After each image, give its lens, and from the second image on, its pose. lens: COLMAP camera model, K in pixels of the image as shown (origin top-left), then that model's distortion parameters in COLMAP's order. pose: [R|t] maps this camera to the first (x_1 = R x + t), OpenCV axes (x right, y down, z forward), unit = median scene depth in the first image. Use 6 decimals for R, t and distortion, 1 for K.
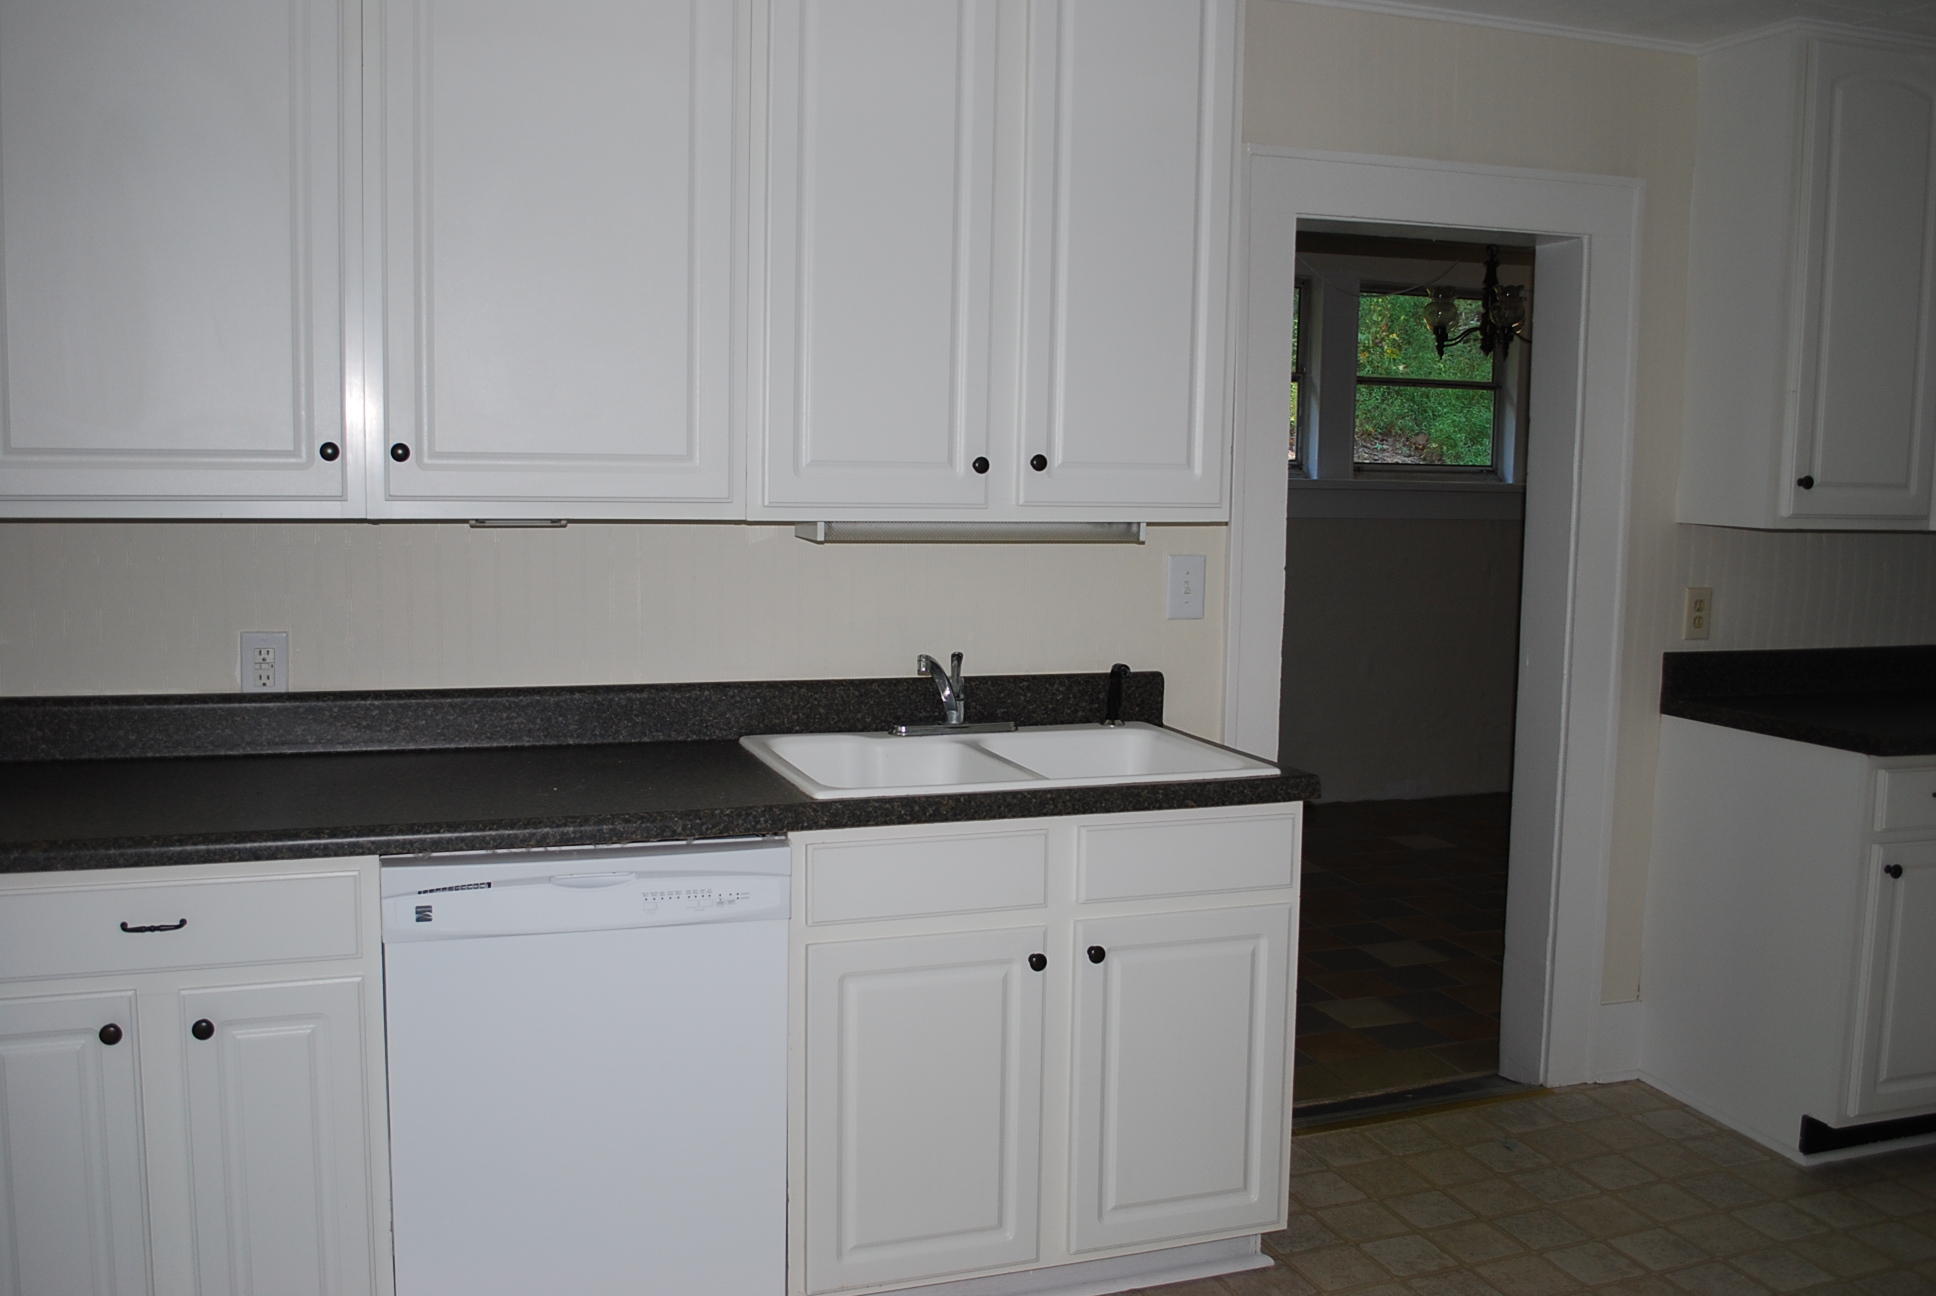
lens RADIAL K [[1694.8, 0, 968.0], [0, 1694.8, 648.0], [0, 0, 1]] dist [-0.067247, 0.001317]
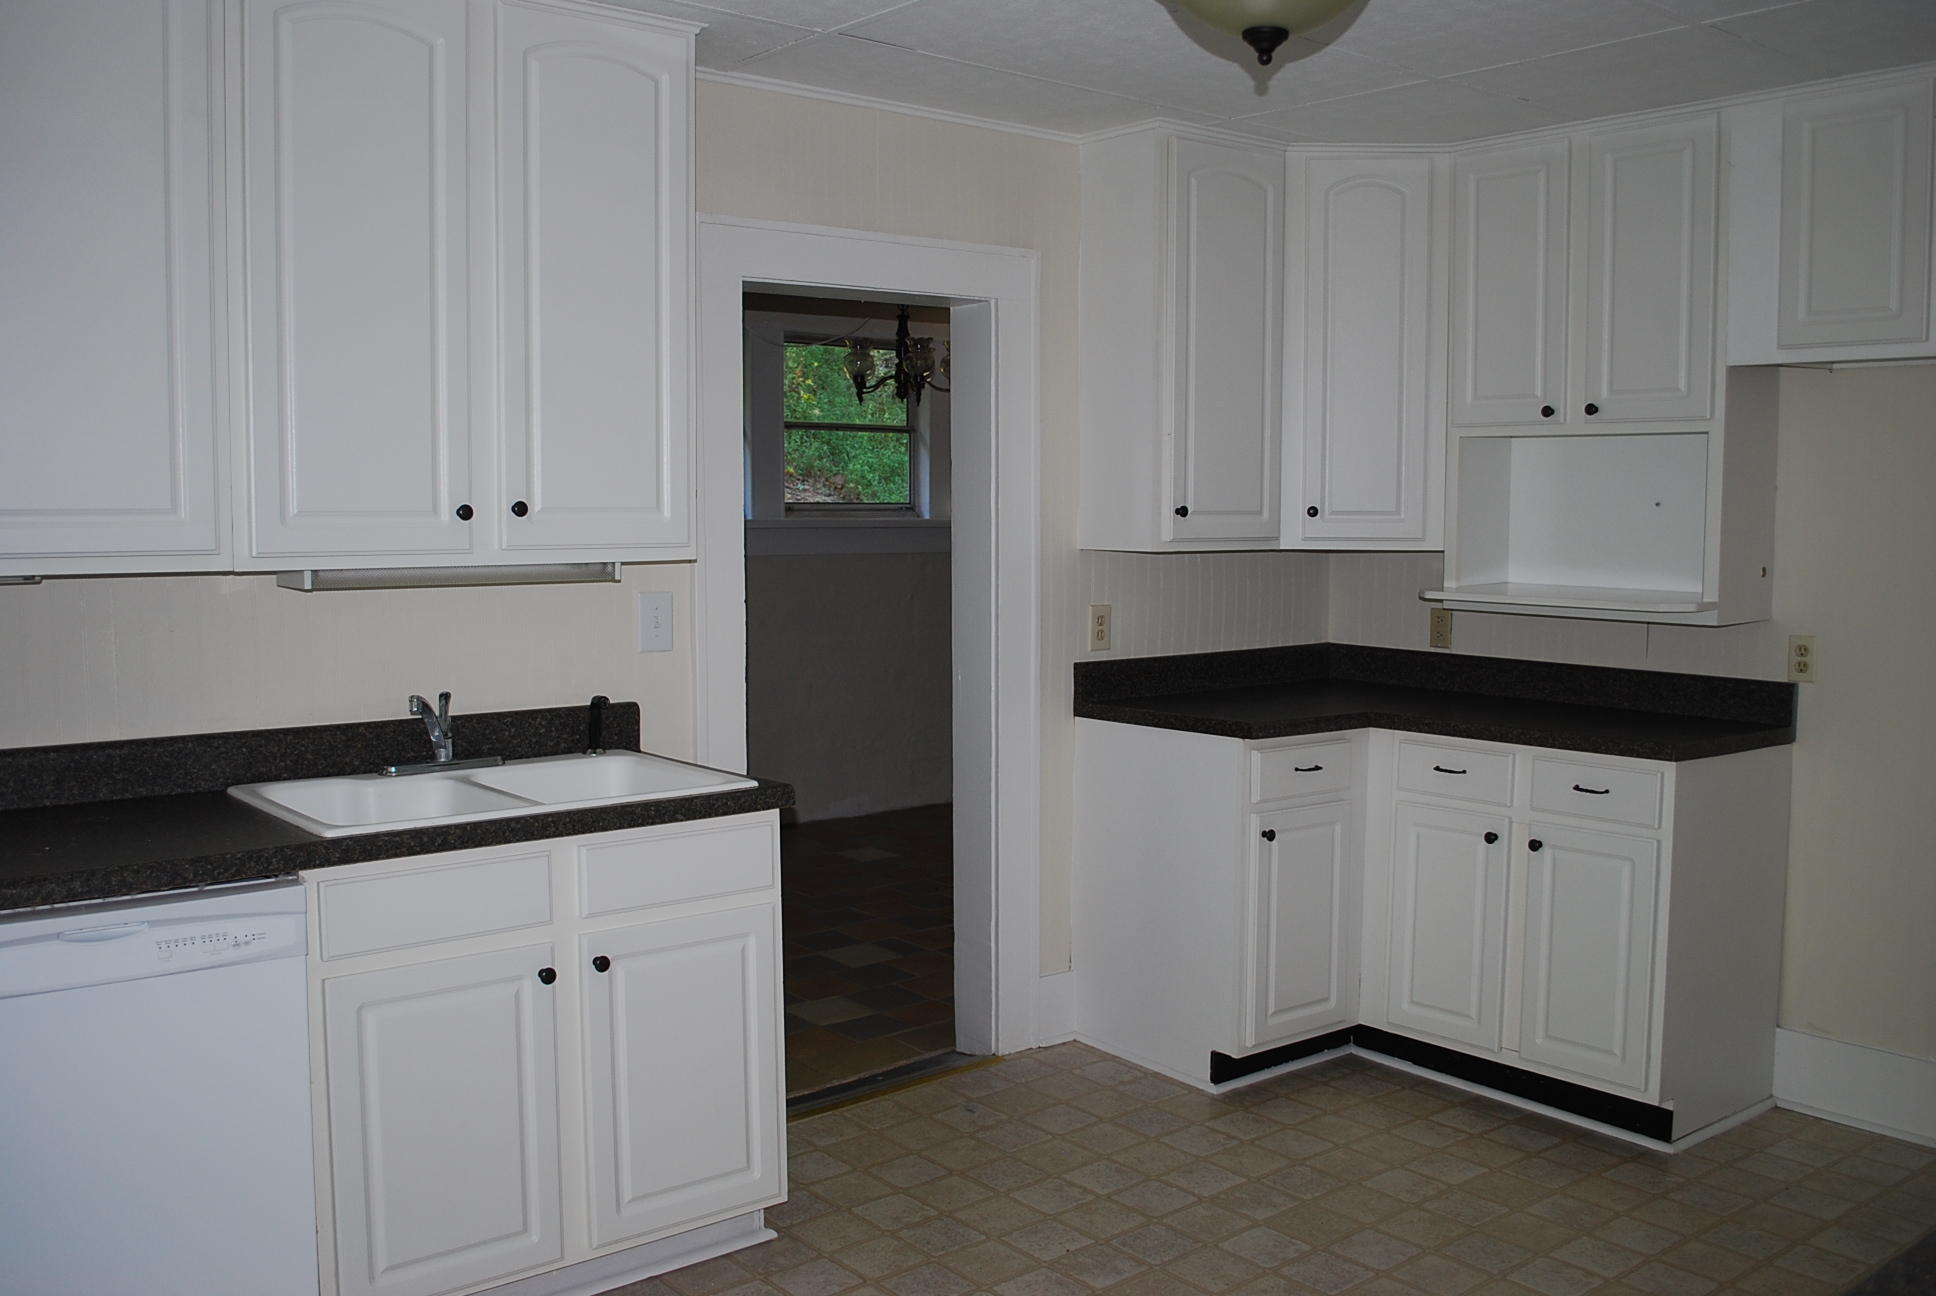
lens RADIAL K [[1694.8, 0, 968.0], [0, 1694.8, 648.0], [0, 0, 1]] dist [-0.067247, 0.001317]
pose [[0.941911, -0.044670, 0.332880, -0.044600], [0.052866, 0.998480, -0.015599, 0.008262], [-0.331677, 0.032291, 0.942840, -0.080211]]
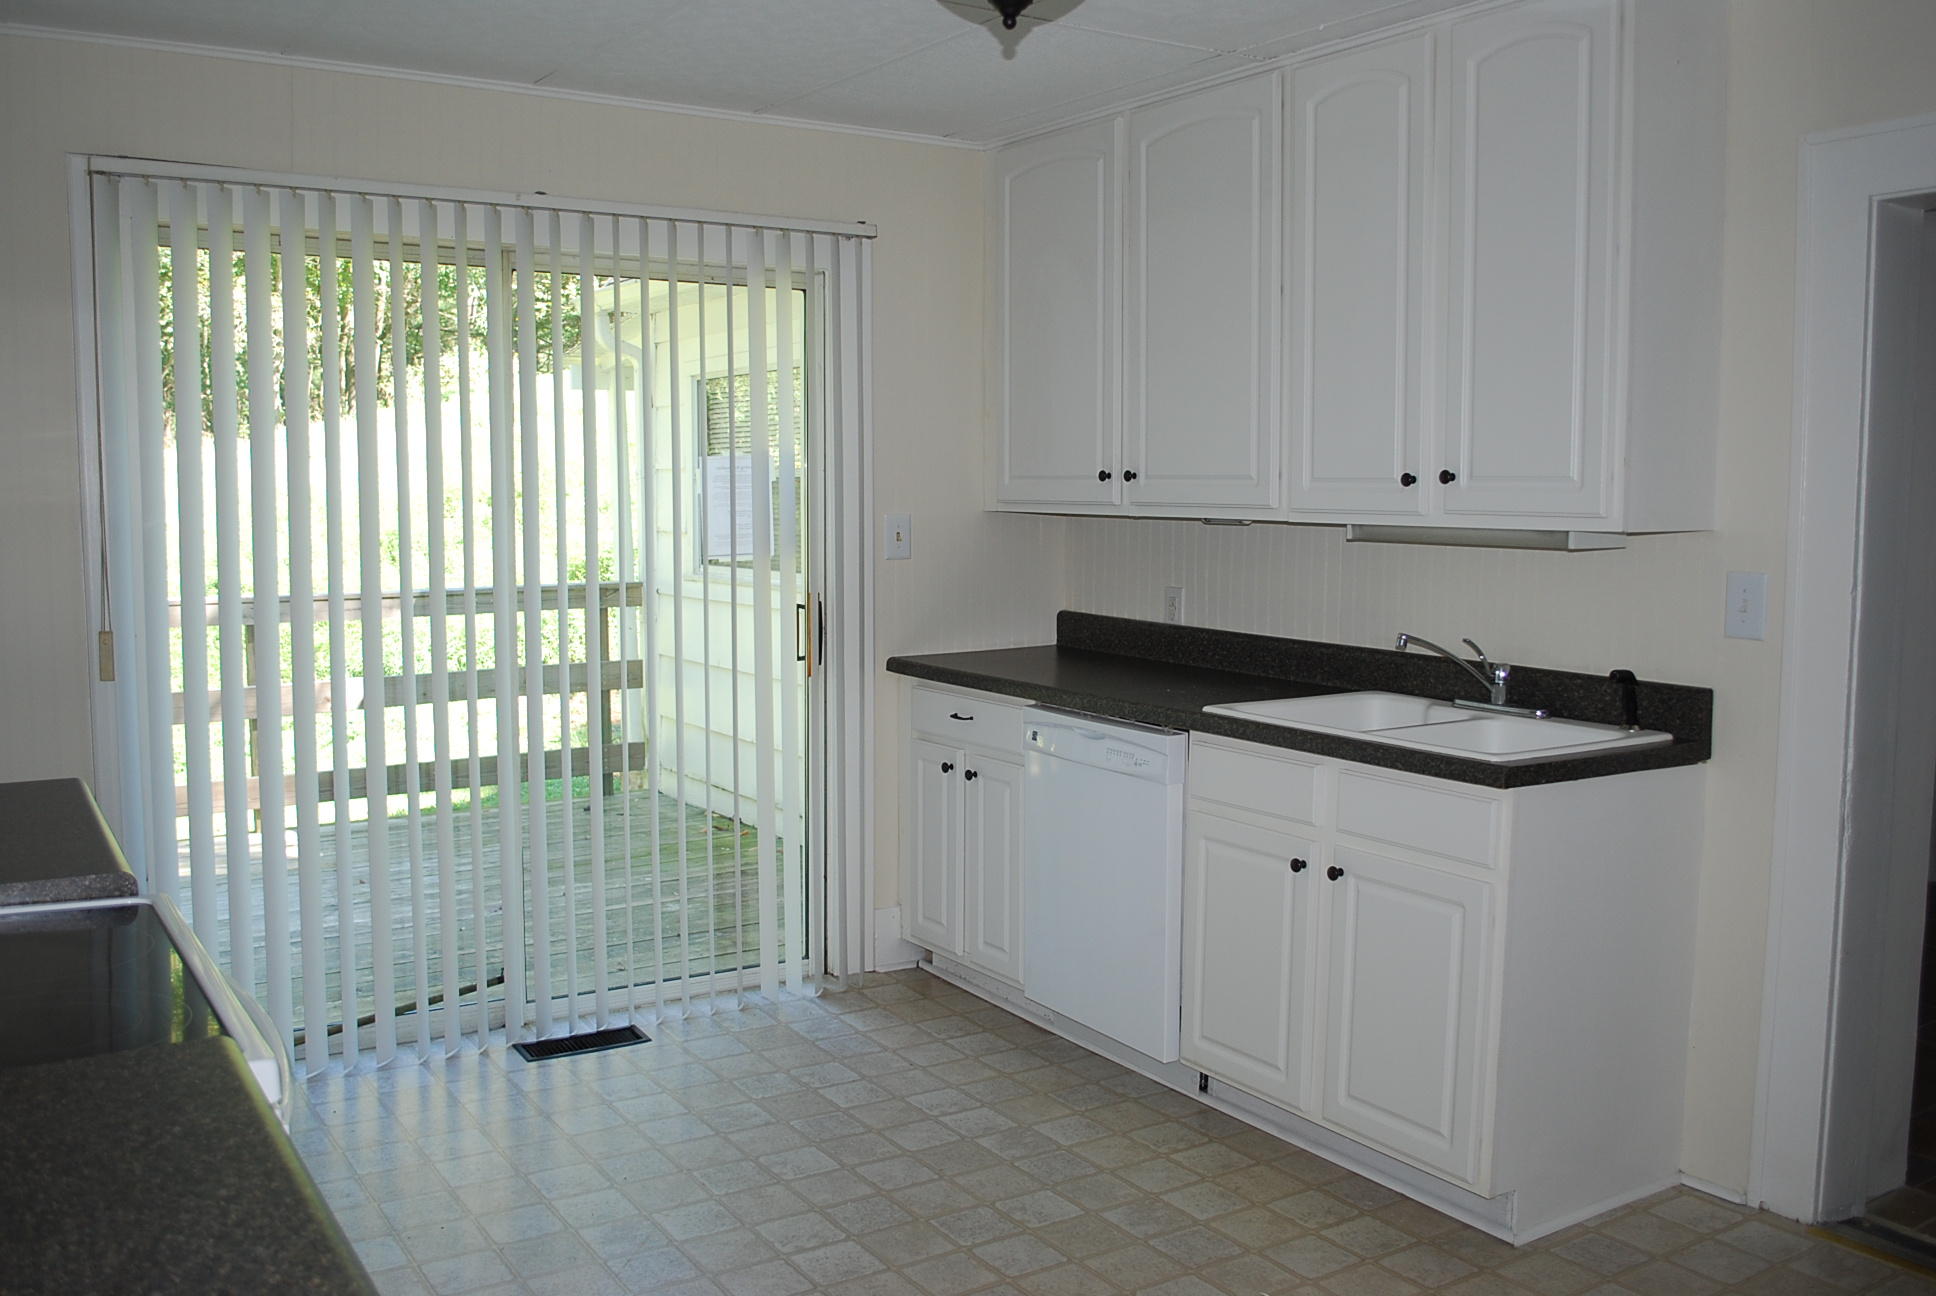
lens RADIAL K [[1884.0, 0, 966.5], [0, 1884.0, 673.4], [0, 0, 1]] dist [-0.002420, 0.000013]
pose [[0.189032, 0.084811, -0.978302, 1.157201], [-0.107079, 0.992103, 0.065317, -0.021066], [0.976115, 0.092409, 0.196621, 0.384889]]
